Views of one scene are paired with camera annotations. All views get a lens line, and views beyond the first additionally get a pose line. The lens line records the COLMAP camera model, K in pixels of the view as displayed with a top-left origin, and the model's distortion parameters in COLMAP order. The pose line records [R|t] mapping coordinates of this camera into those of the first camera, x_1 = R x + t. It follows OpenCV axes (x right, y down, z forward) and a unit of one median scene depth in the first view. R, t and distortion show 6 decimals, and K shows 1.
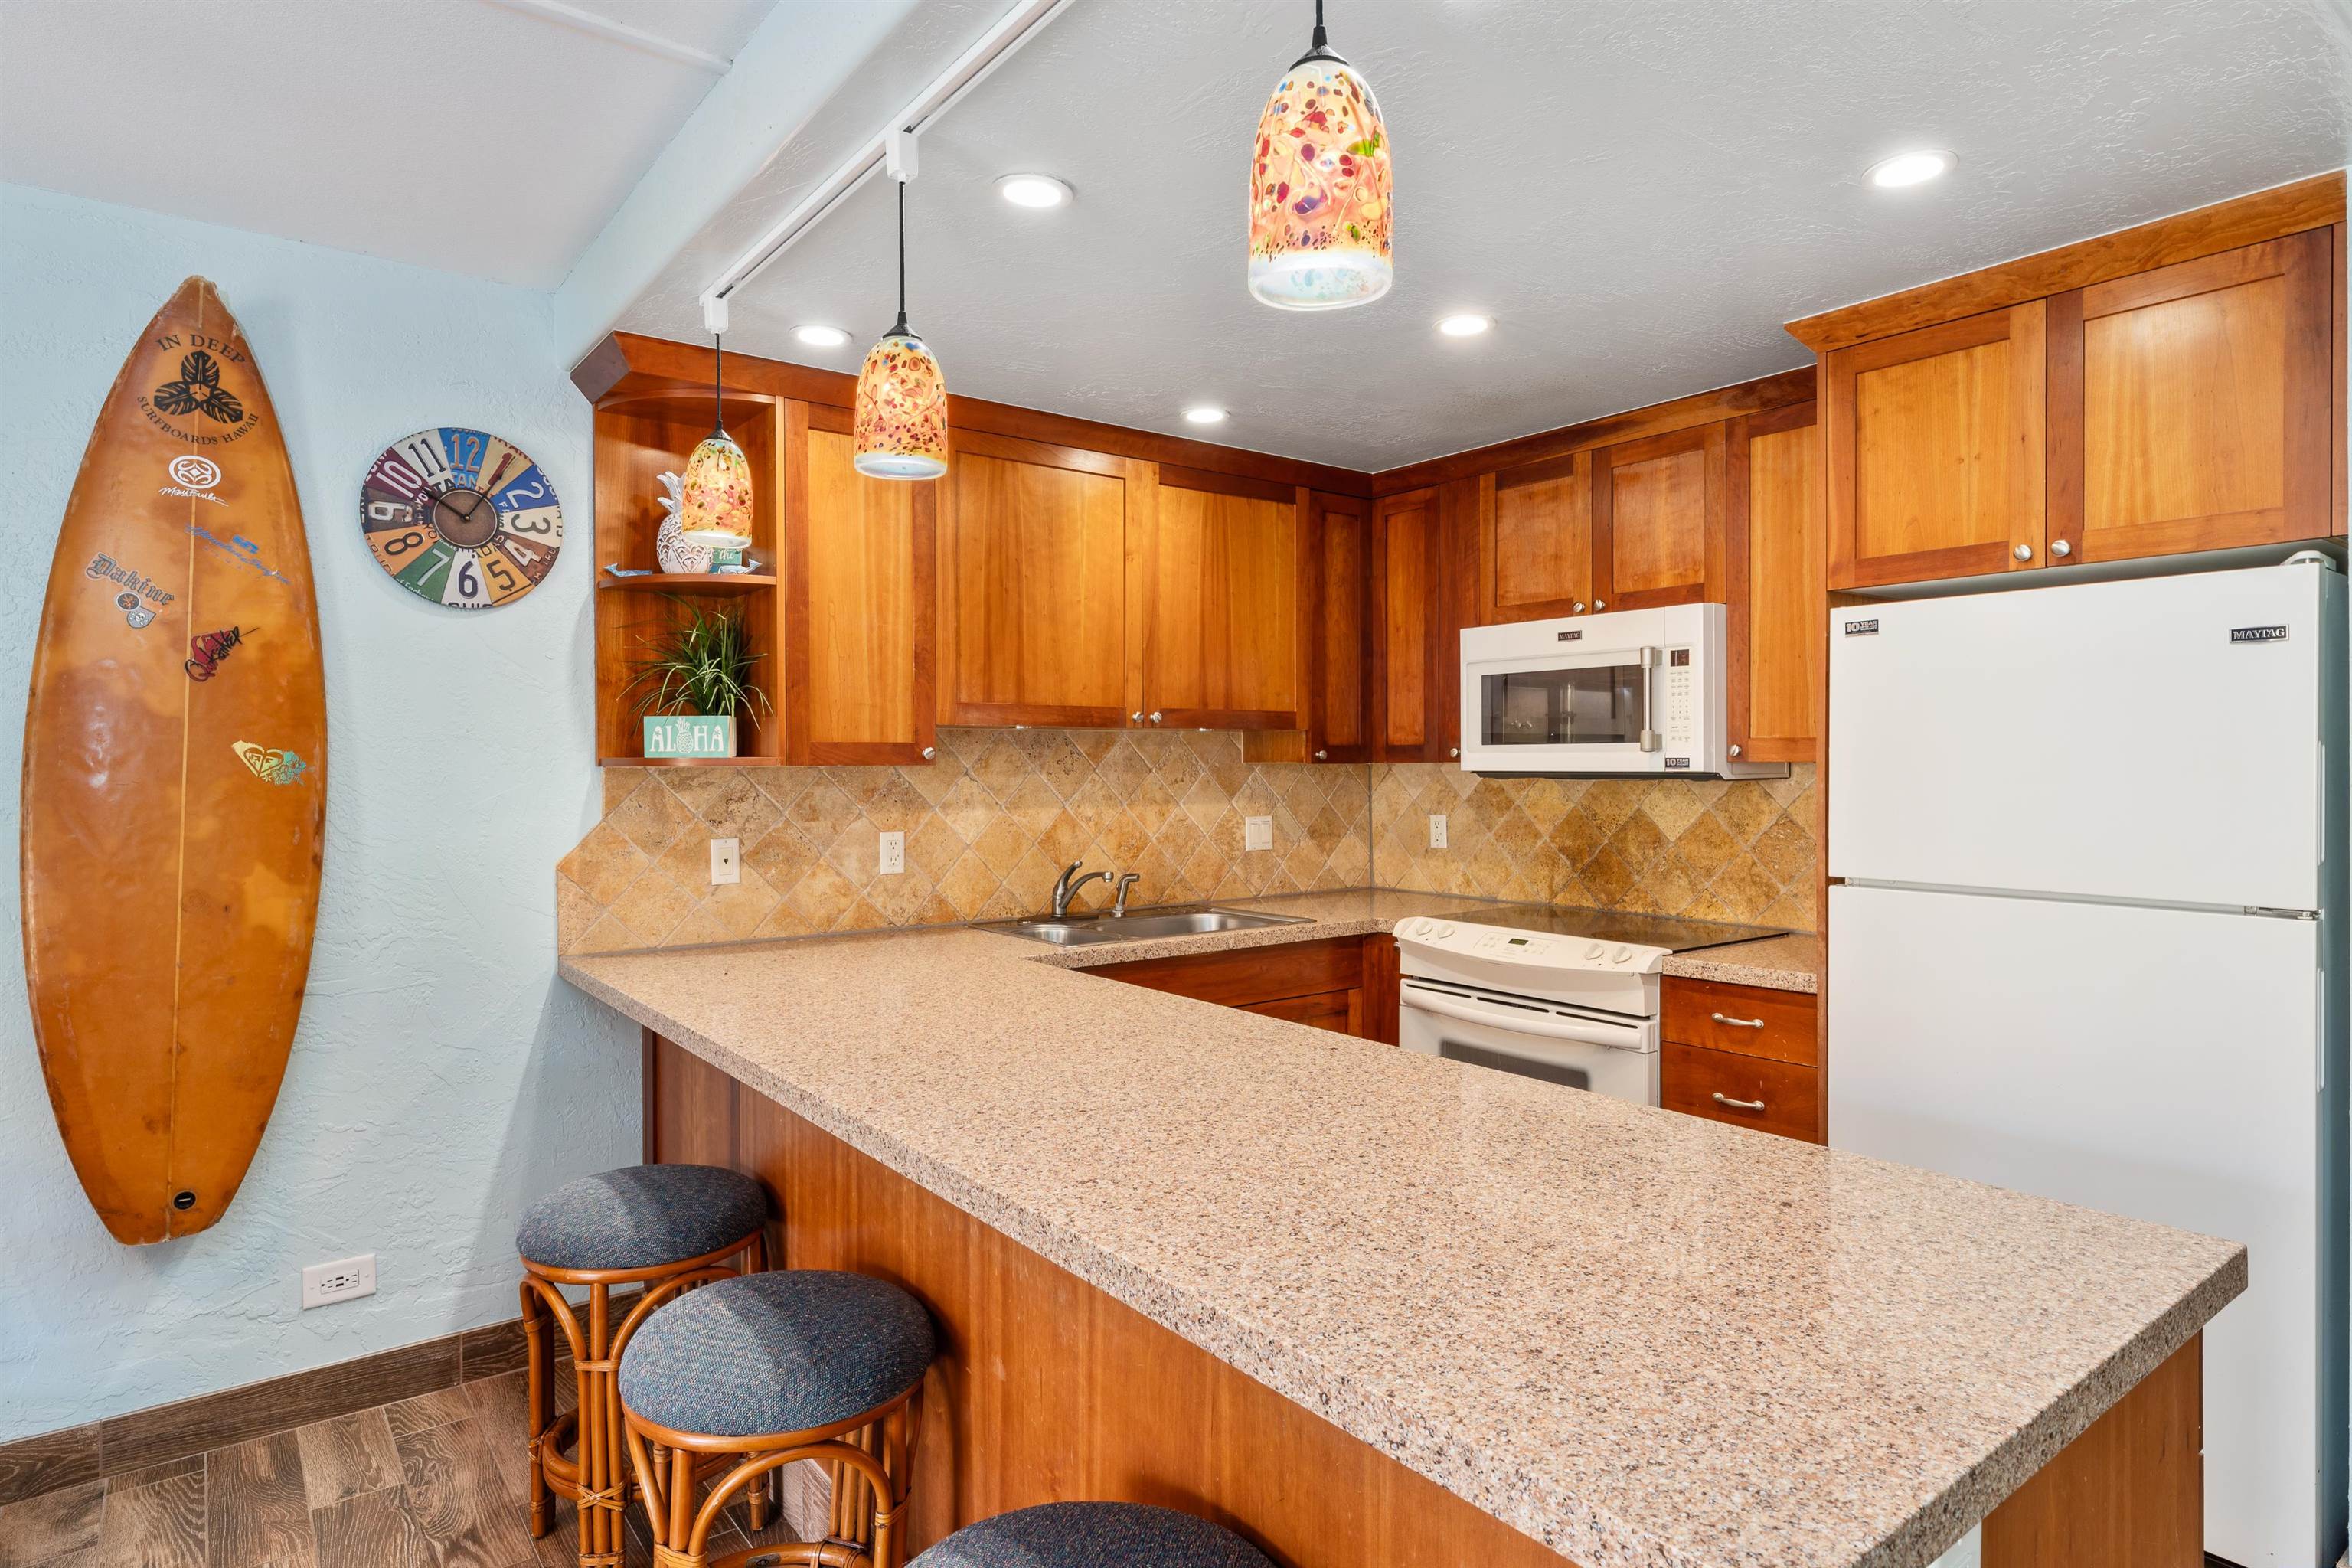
lens RADIAL K [[1278.7, 0, 1172.3], [0, 1278.7, 773.2], [0, 0, 1]] dist [0.003154, 0.000823]
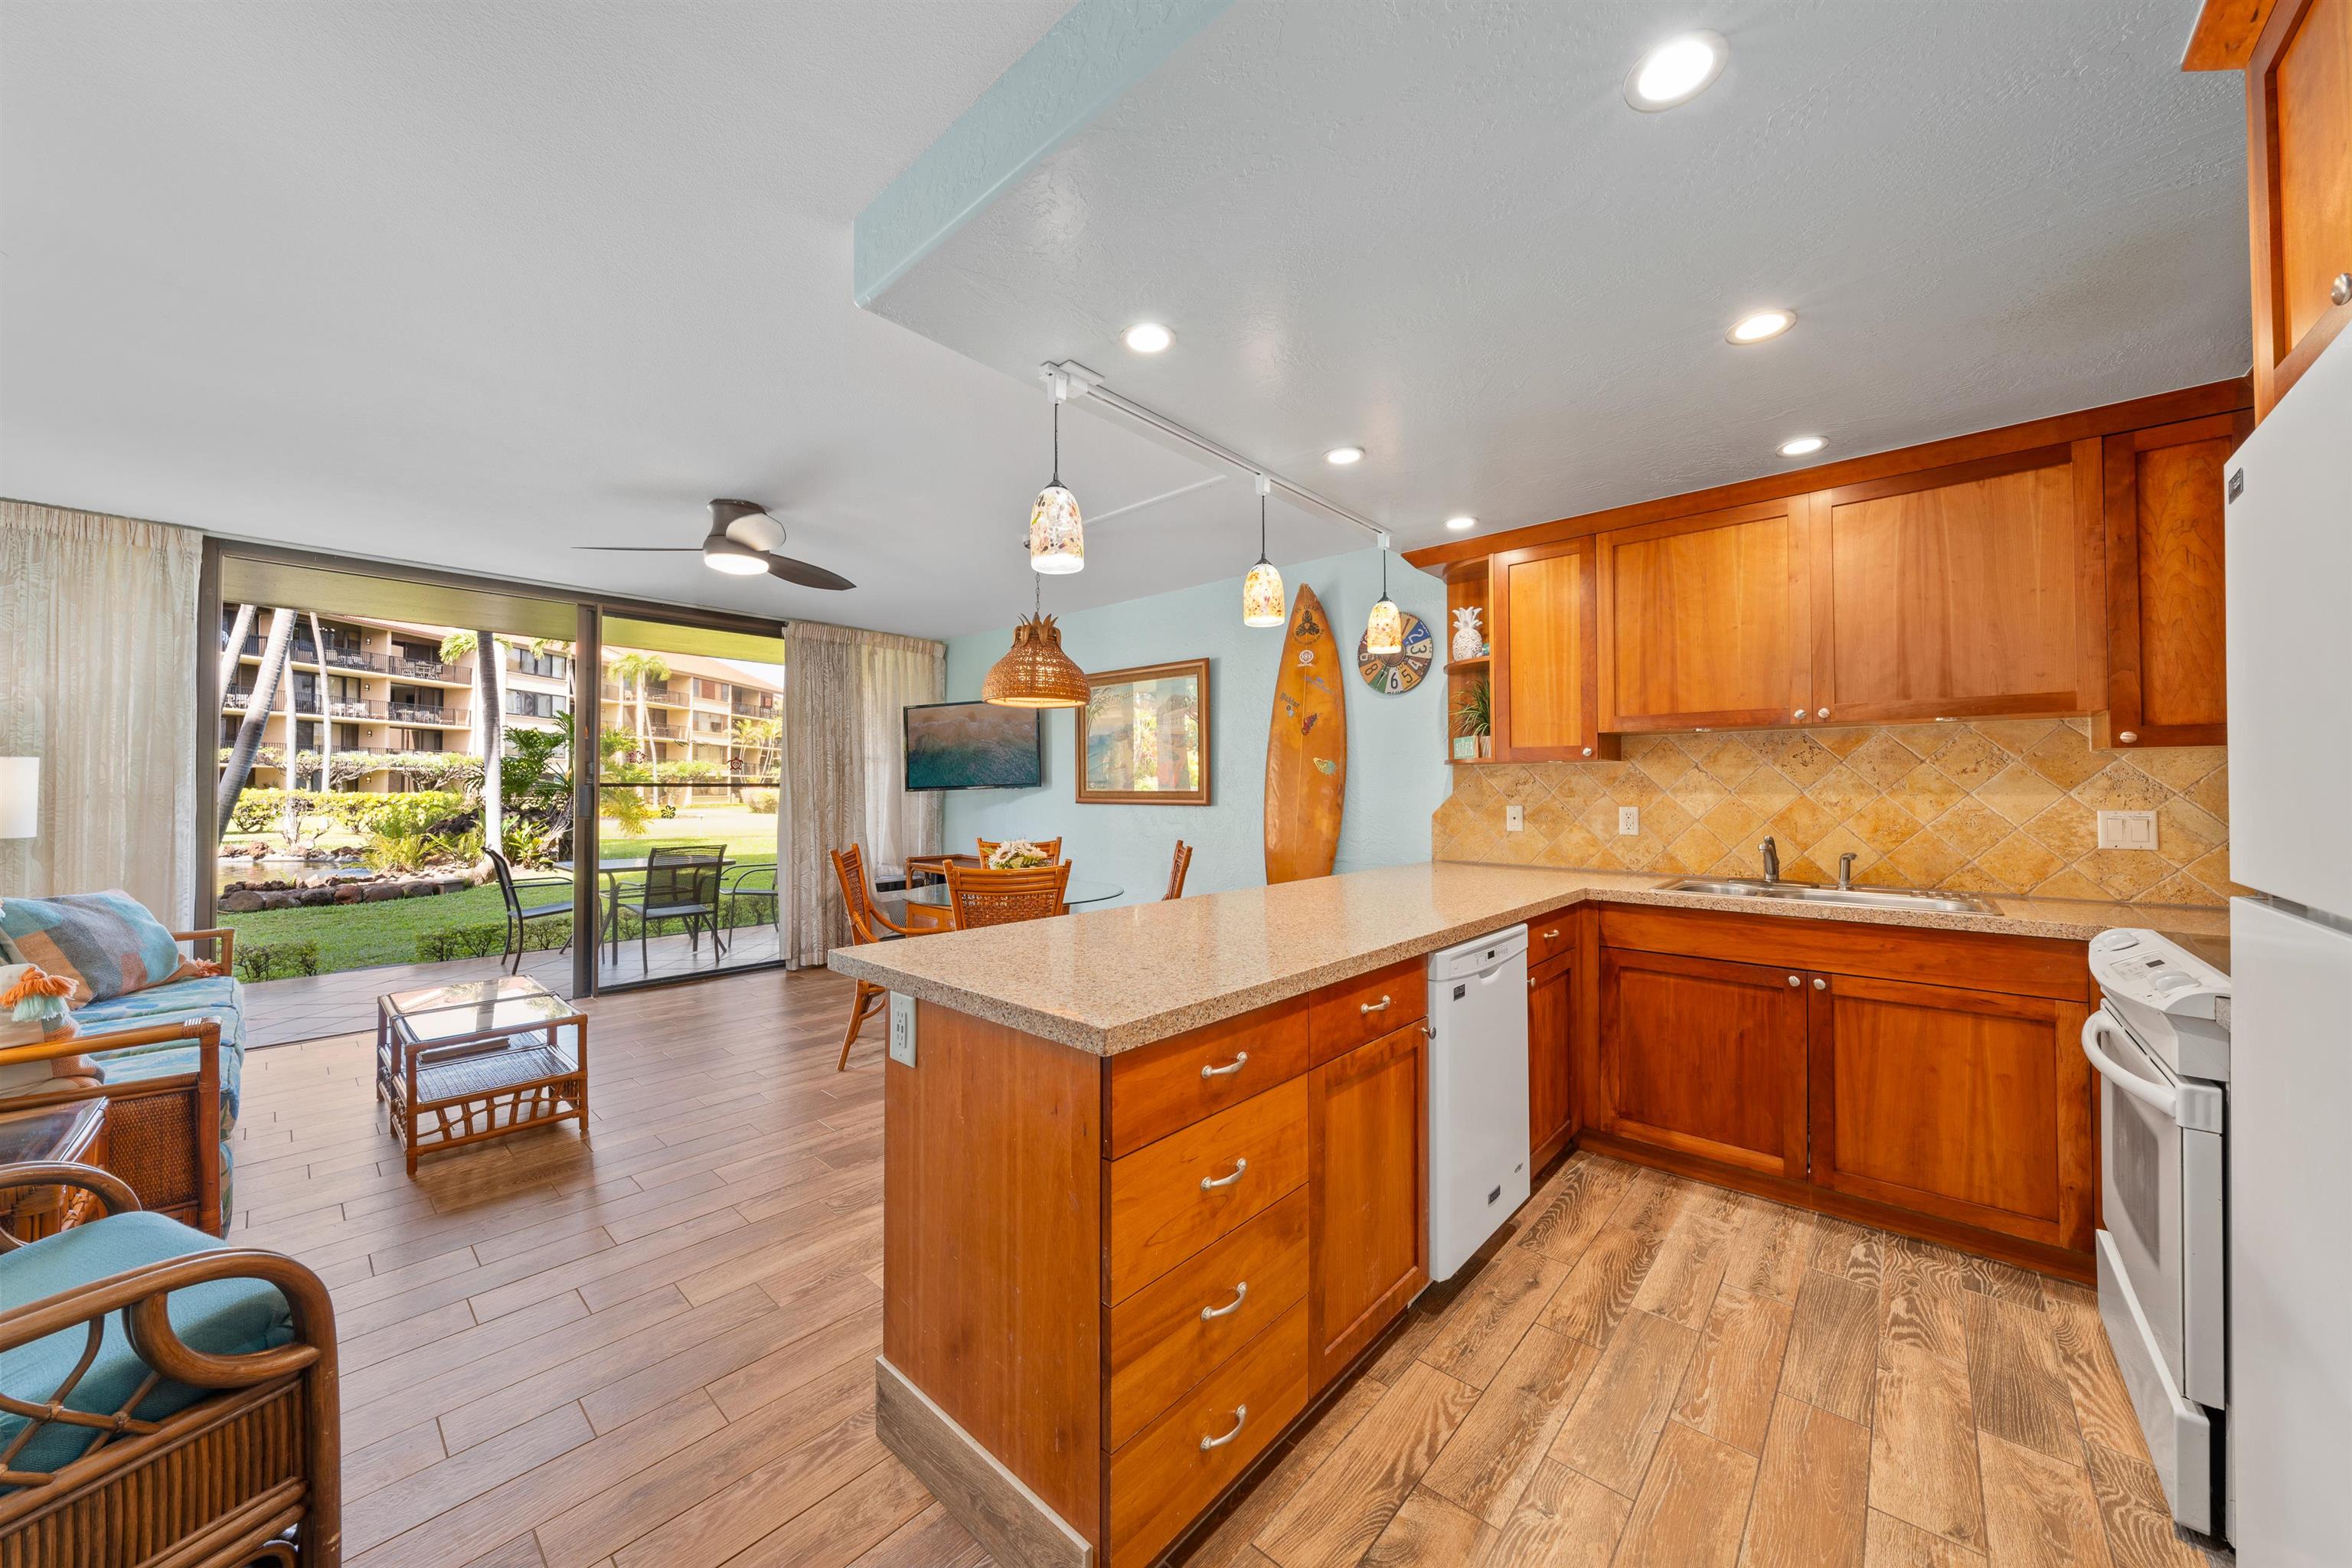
lens RADIAL K [[820.1, 0, 1172.4], [0, 820.1, 775.4], [0, 0, 1]] dist [-0.001825, 0.000179]
pose [[0.180729, -0.013518, -0.983440, 0.707948], [-0.008056, 0.999852, -0.015224, 0.032479], [0.983500, 0.010674, 0.180593, 0.353734]]
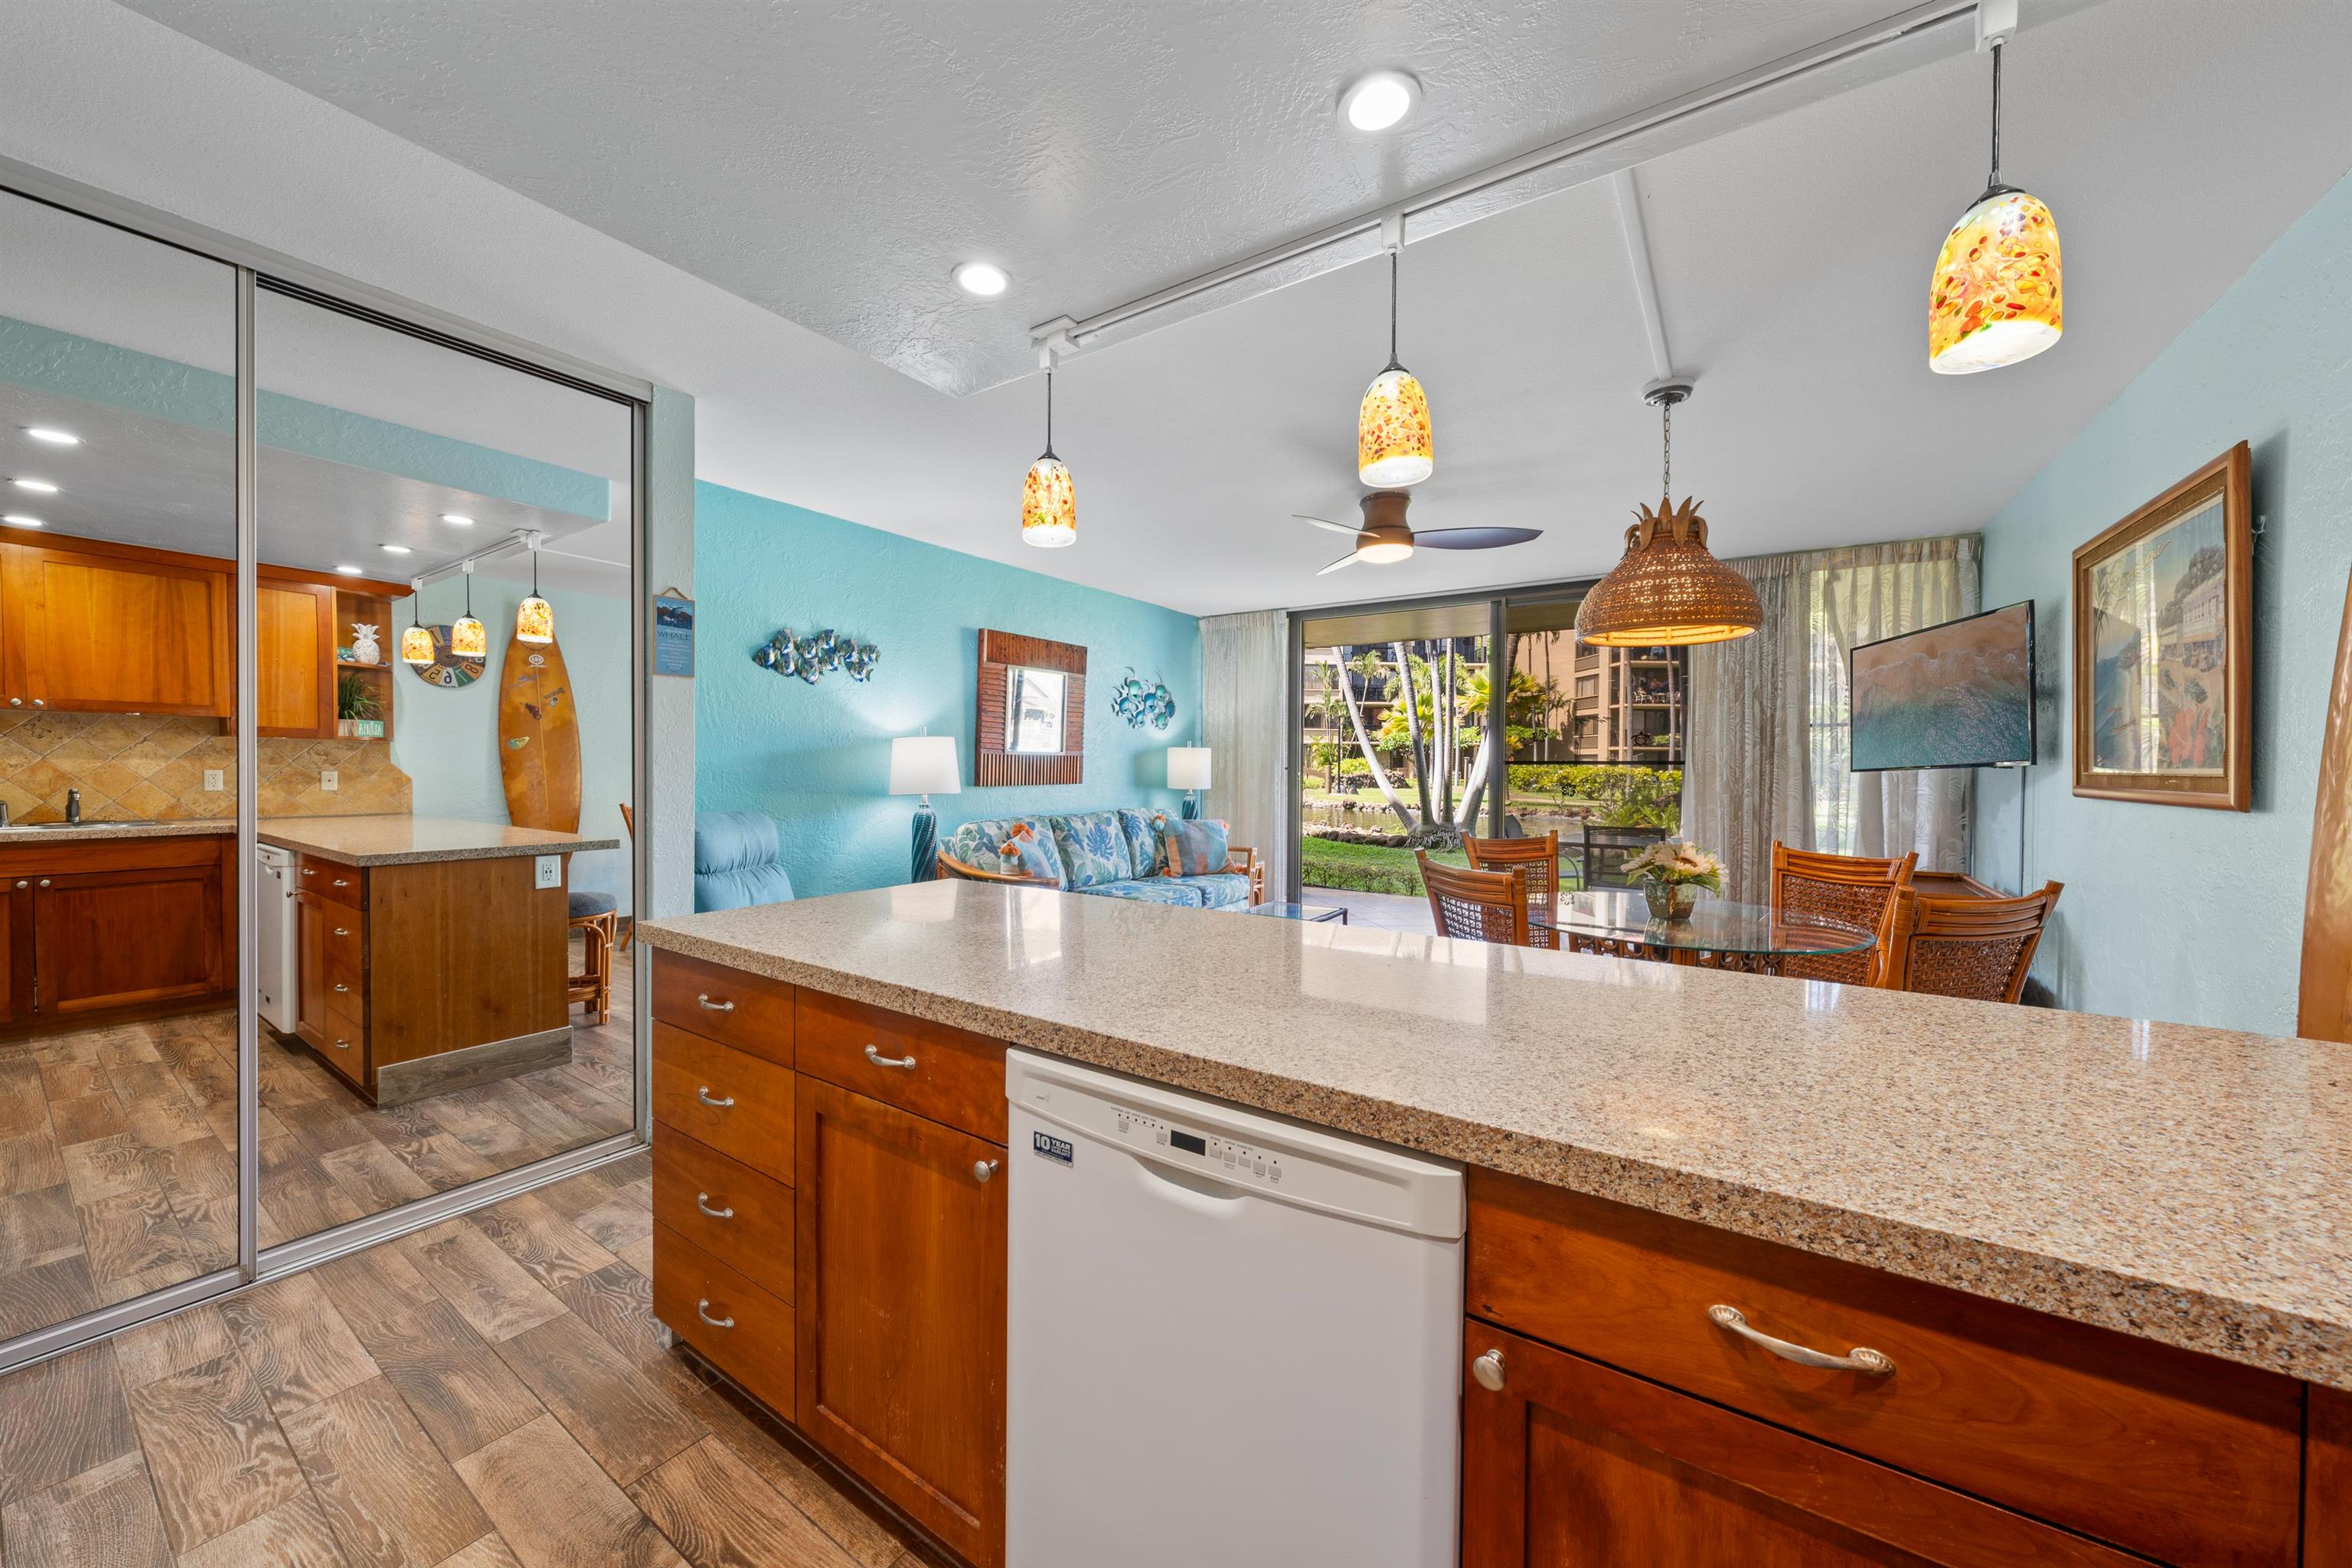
lens RADIAL K [[841.0, 0, 1173.0], [0, 841.0, 774.4], [0, 0, 1]] dist [-0.002849, 0.000066]
pose [[-0.948036, 0.001316, -0.318161, 0.163682], [-0.005360, 0.999783, 0.020106, 0.029262], [0.318118, 0.020767, -0.947824, 1.051560]]
